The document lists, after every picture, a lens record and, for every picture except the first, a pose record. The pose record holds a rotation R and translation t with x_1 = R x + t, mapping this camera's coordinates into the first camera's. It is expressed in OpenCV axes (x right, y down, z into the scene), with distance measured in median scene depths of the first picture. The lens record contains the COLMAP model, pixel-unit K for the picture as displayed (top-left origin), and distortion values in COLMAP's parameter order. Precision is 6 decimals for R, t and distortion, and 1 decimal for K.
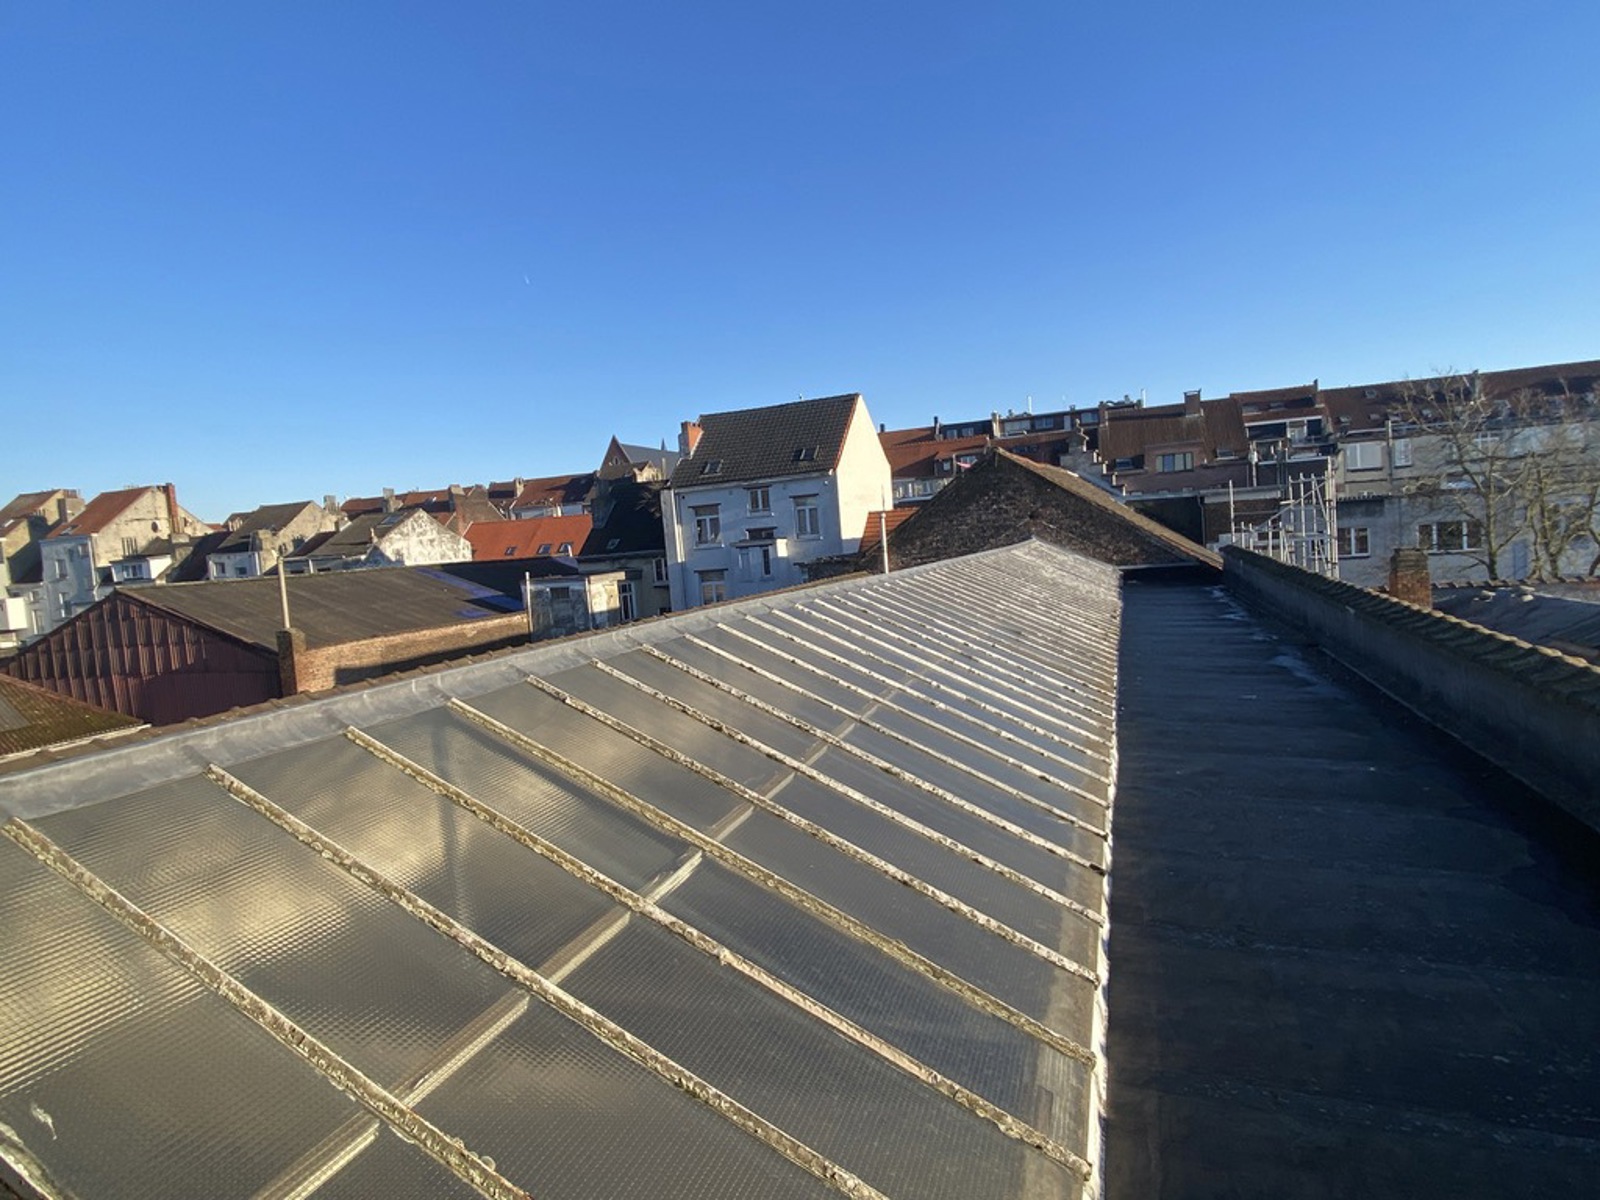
lens RADIAL K [[893.3, 0, 784.5], [0, 893.3, 604.0], [0, 0, 1]] dist [0.056219, -0.059405]
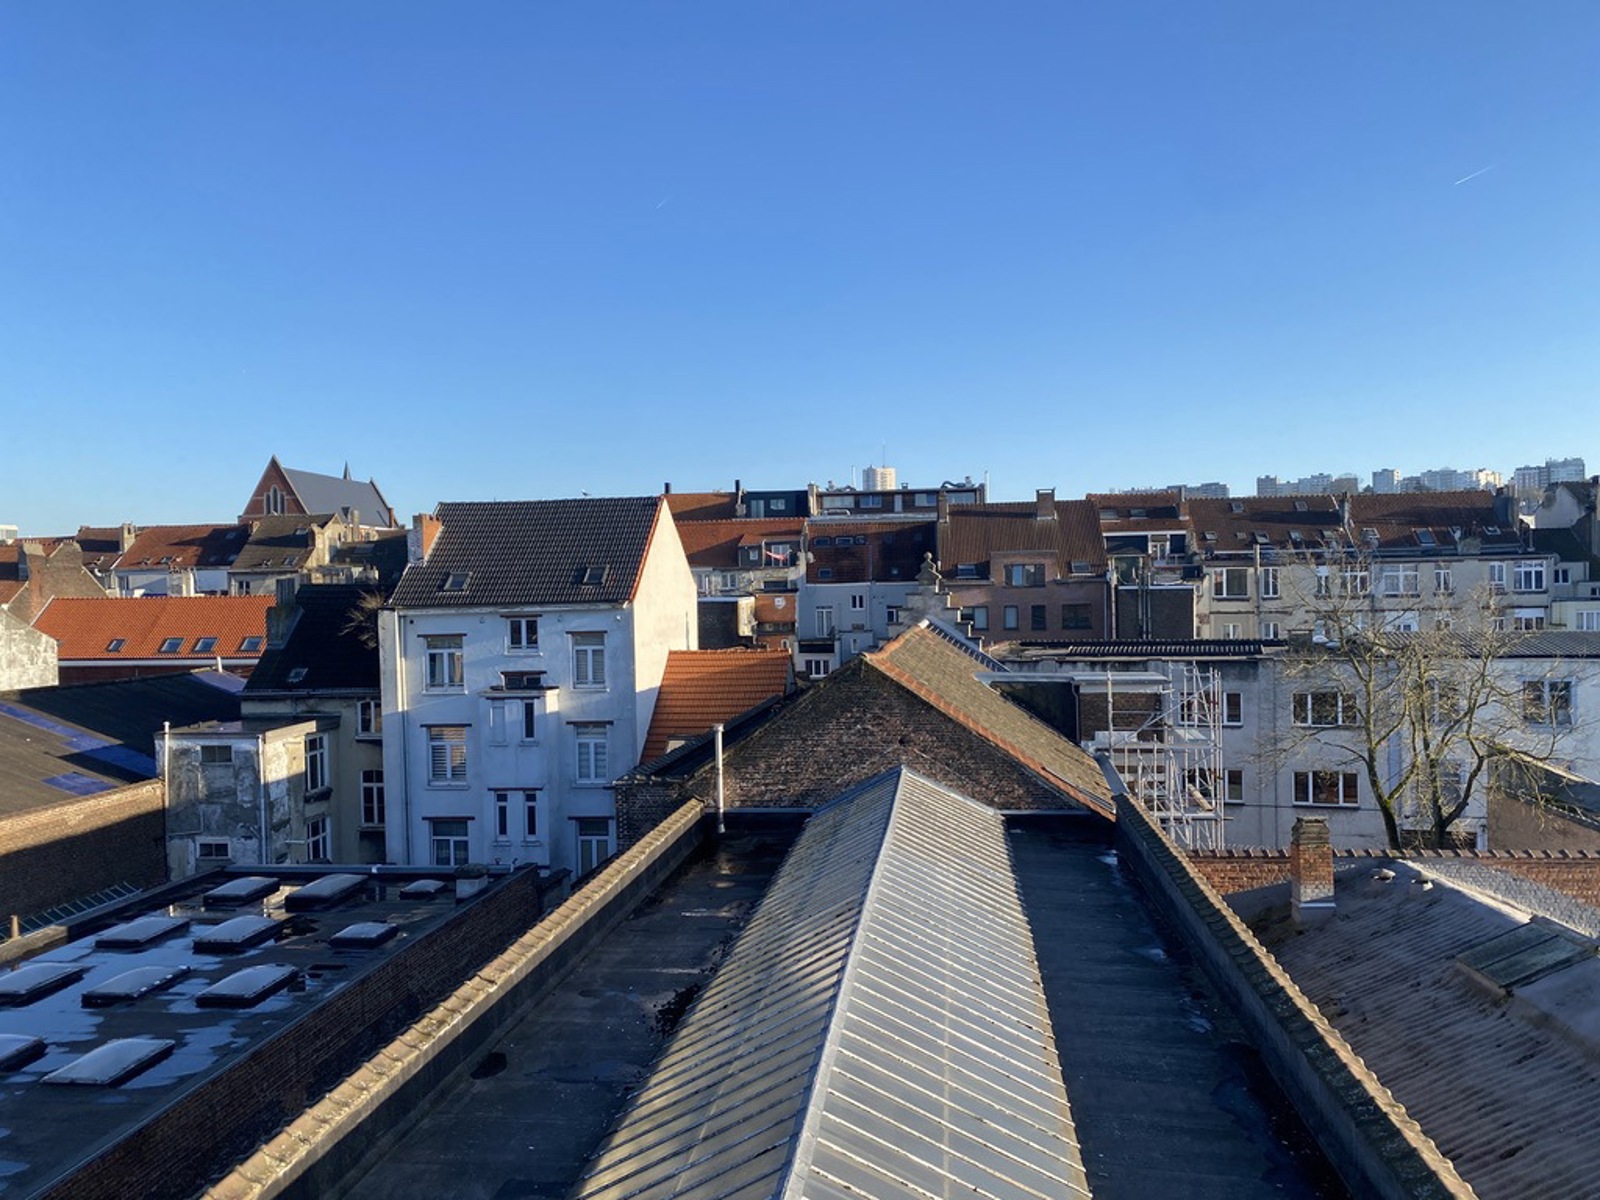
lens RADIAL K [[1204.2, 0, 803.8], [0, 1204.2, 610.9], [0, 0, 1]] dist [0.080991, -0.130649]
pose [[0.968898, 0.051928, 0.241949, -0.041661], [-0.038224, 0.997406, -0.060997, -0.075460], [-0.244489, 0.049851, 0.968370, -0.021449]]
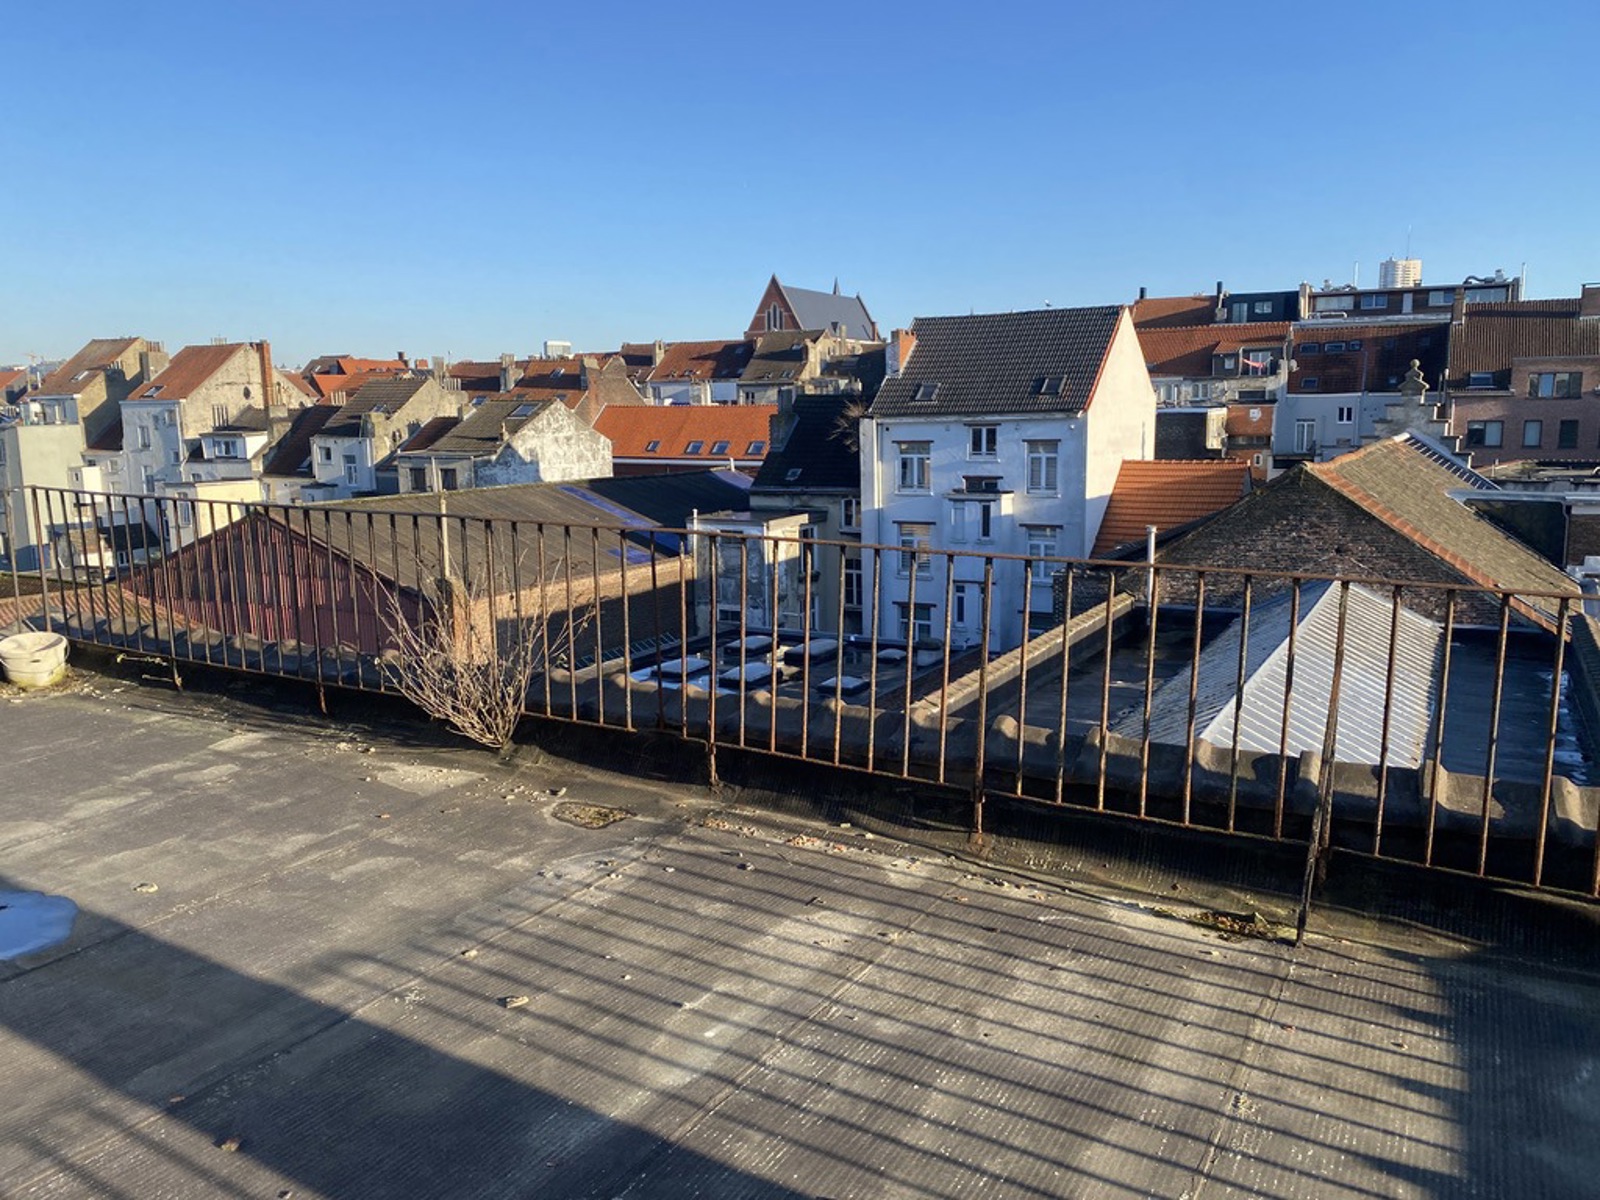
lens RADIAL K [[1204.2, 0, 803.8], [0, 1204.2, 610.9], [0, 0, 1]] dist [0.080991, -0.130649]
pose [[0.988262, 0.084710, -0.127131, -0.033501], [-0.070334, 0.991035, 0.113594, -0.070139], [0.135614, -0.103319, 0.985360, -0.094140]]
